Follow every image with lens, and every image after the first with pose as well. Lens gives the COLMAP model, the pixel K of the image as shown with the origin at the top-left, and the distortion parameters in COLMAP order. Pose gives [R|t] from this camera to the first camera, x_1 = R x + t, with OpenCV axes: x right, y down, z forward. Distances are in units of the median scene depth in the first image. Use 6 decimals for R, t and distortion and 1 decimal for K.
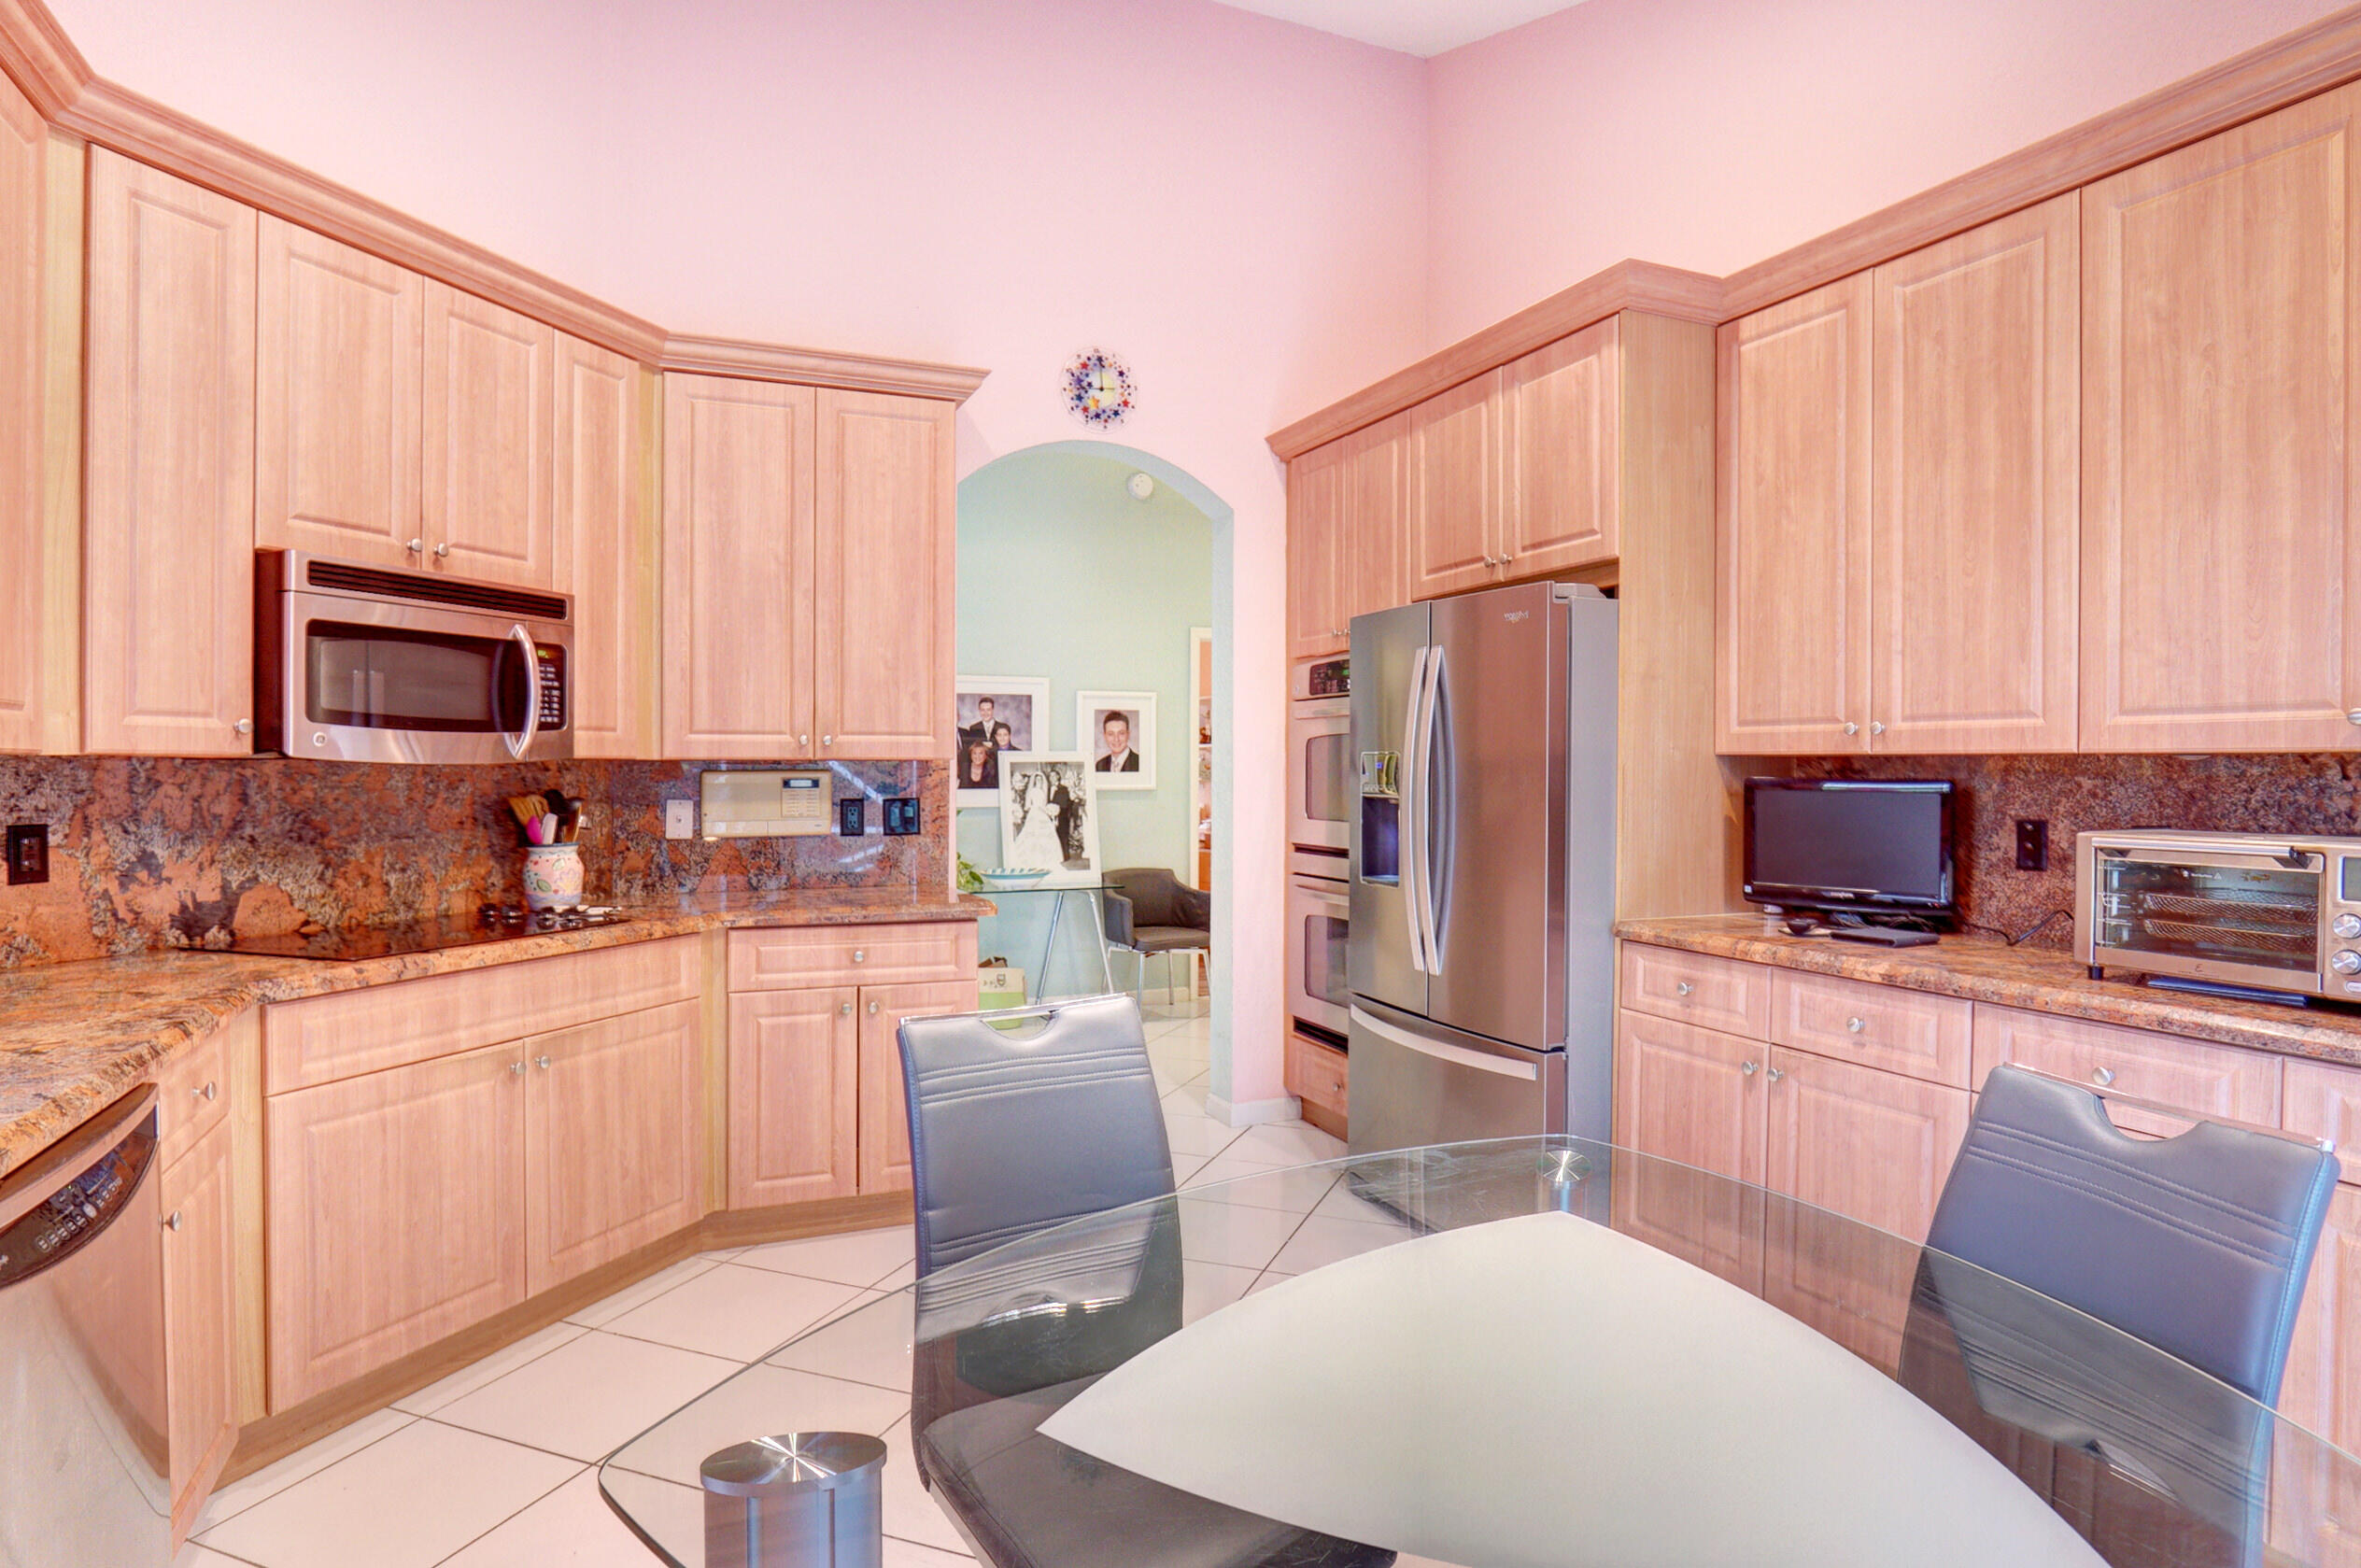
lens RADIAL K [[1281.9, 0, 1179.4], [0, 1281.9, 775.9], [0, 0, 1]] dist [-0.031942, 0.005537]
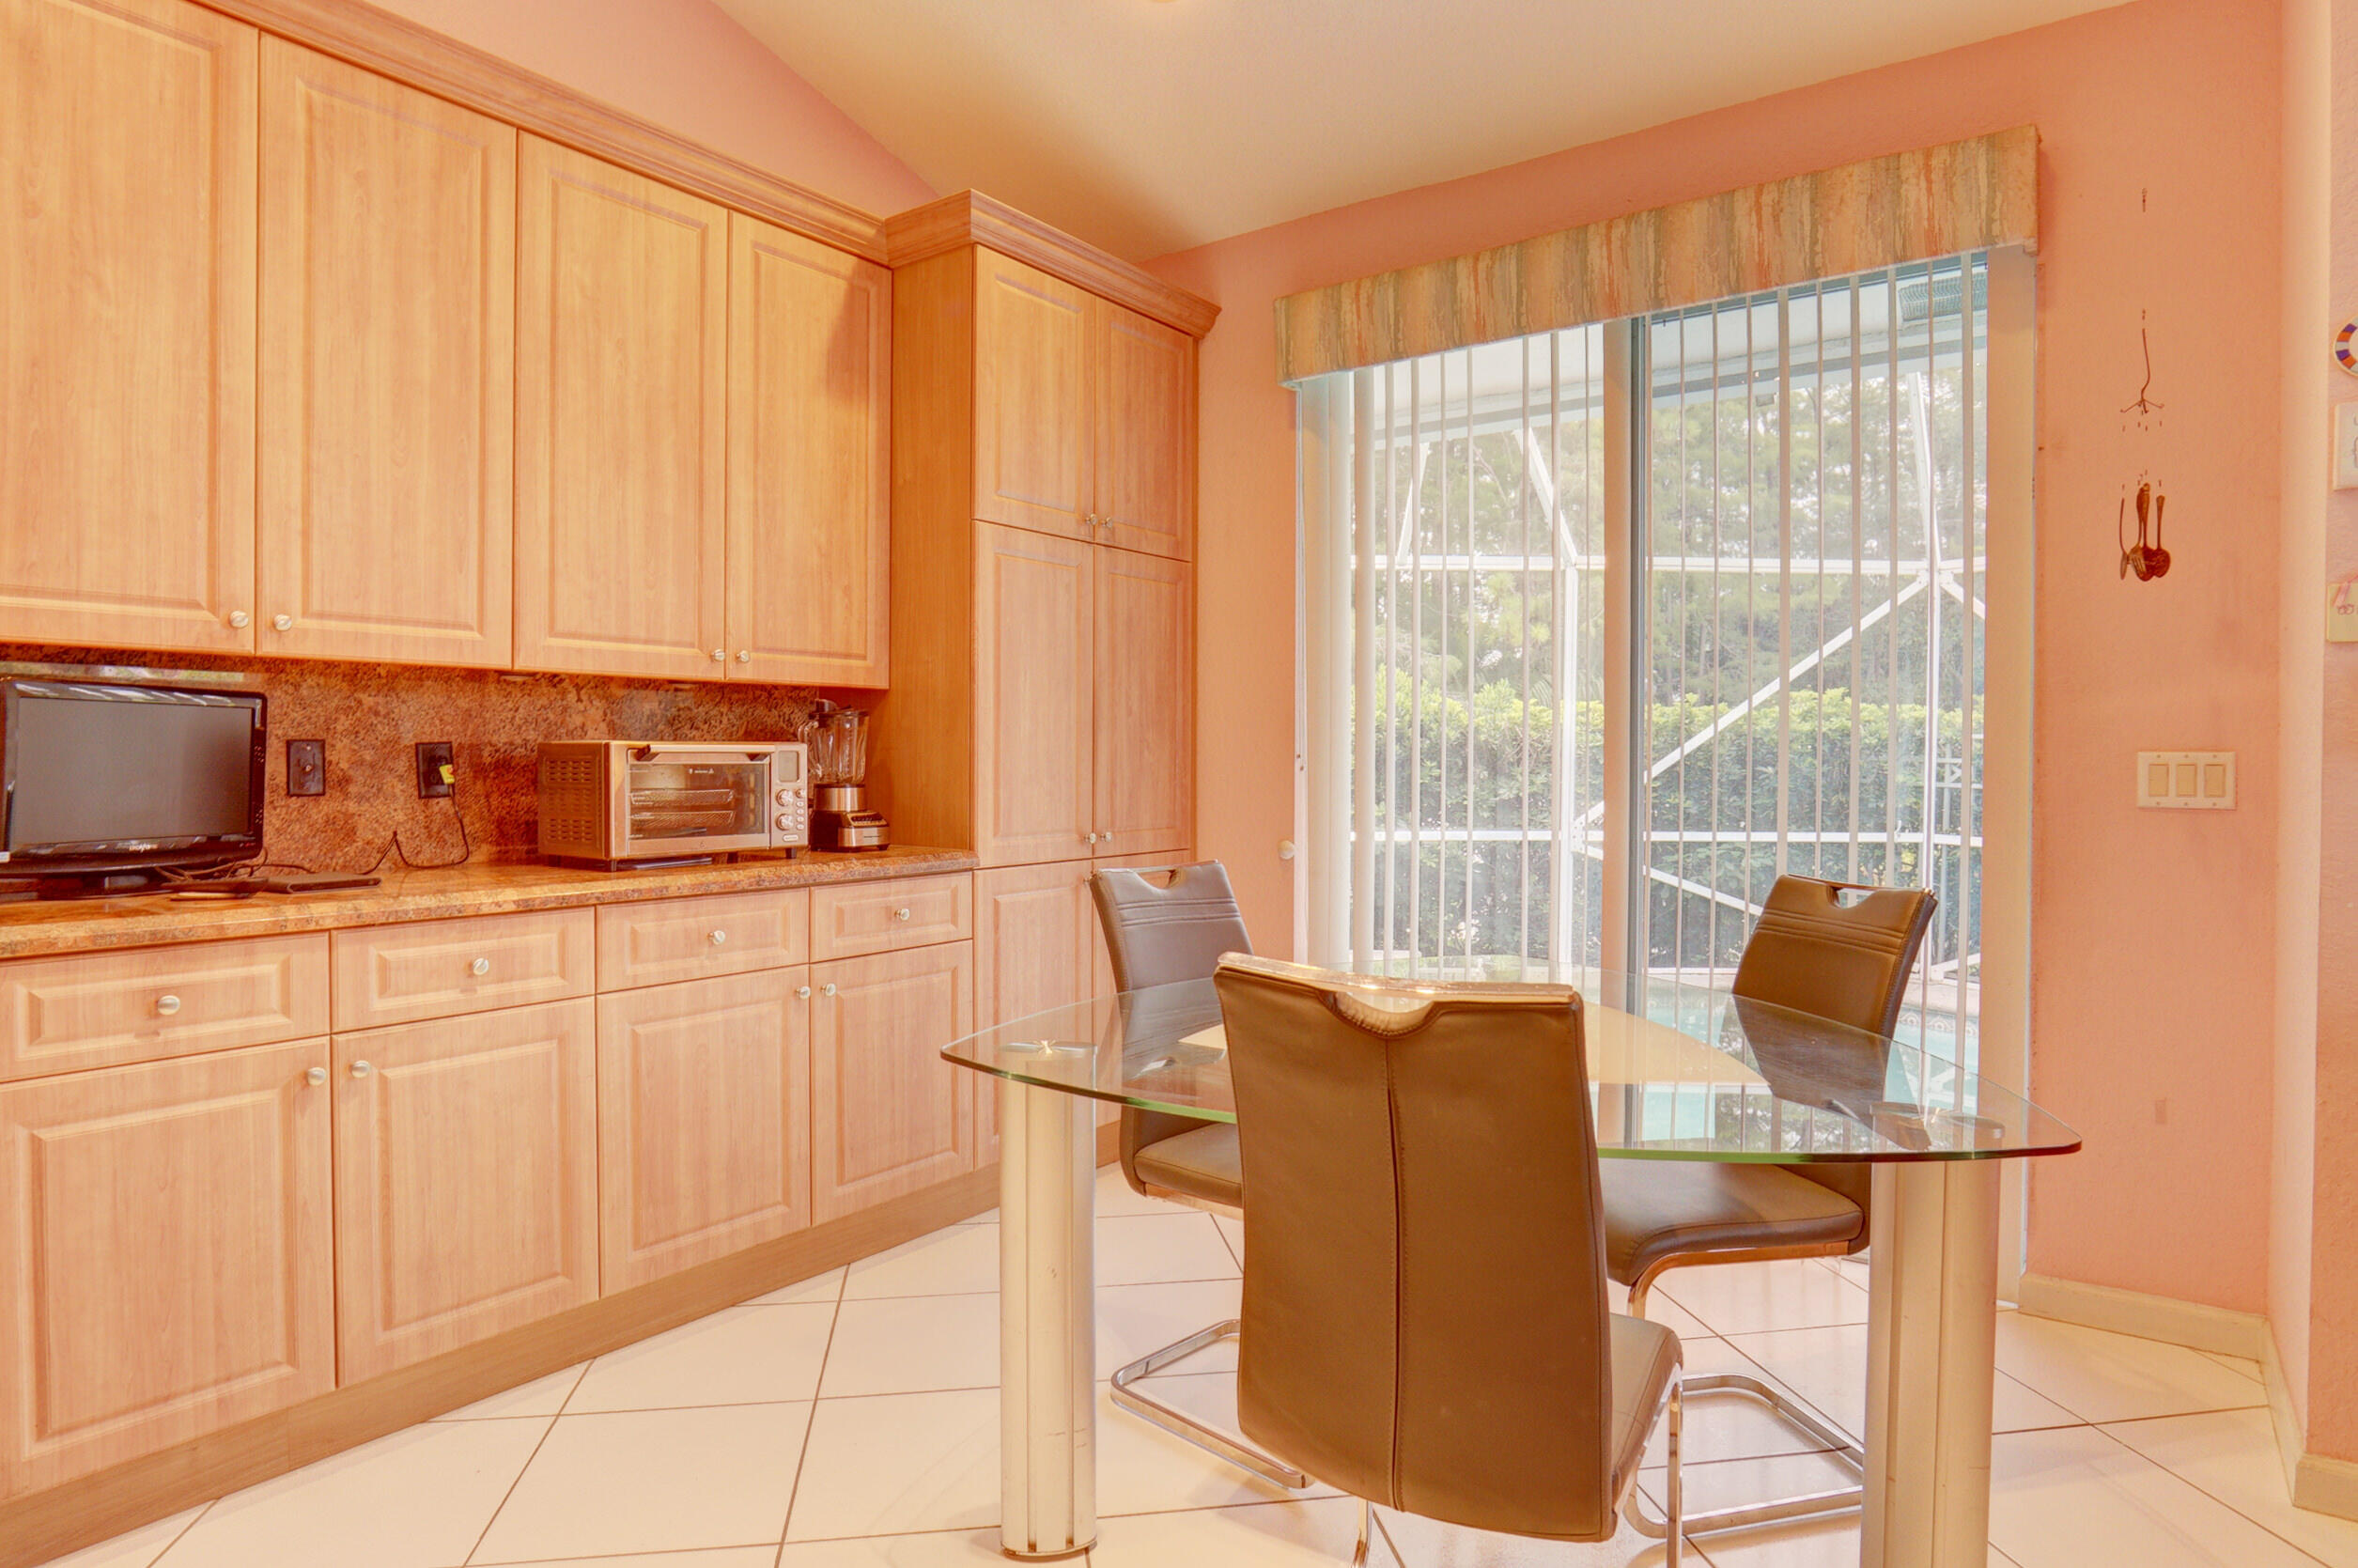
lens RADIAL K [[1280.3, 0, 1181.3], [0, 1280.3, 775.5], [0, 0, 1]] dist [-0.031942, 0.005537]
pose [[-0.491712, -0.020865, 0.870508, -0.461389], [0.000262, 0.999709, 0.024110, 0.043142], [-0.870758, 0.012083, -0.491563, 1.003066]]
